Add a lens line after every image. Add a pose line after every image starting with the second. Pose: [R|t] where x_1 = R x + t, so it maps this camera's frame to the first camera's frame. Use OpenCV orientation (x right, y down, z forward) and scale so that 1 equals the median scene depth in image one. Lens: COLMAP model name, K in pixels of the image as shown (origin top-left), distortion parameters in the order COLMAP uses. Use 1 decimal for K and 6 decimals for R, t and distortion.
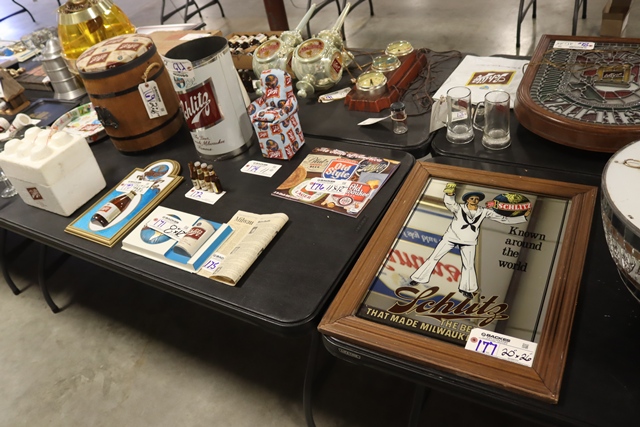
lens RADIAL K [[524.6, 0, 320.0], [0, 524.6, 213.5], [0, 0, 1]] dist [-0.142032, 0.108007]
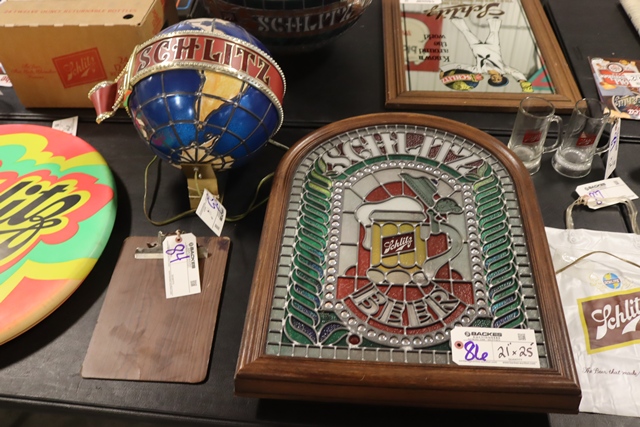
lens RADIAL K [[524.6, 0, 320.0], [0, 524.6, 213.5], [0, 0, 1]] dist [-0.142032, 0.108007]
pose [[-0.895917, 0.433006, -0.099189, 0.787841], [-0.110386, -0.000725, 0.993889, -0.938161], [0.430288, 0.901391, 0.048448, 1.016742]]
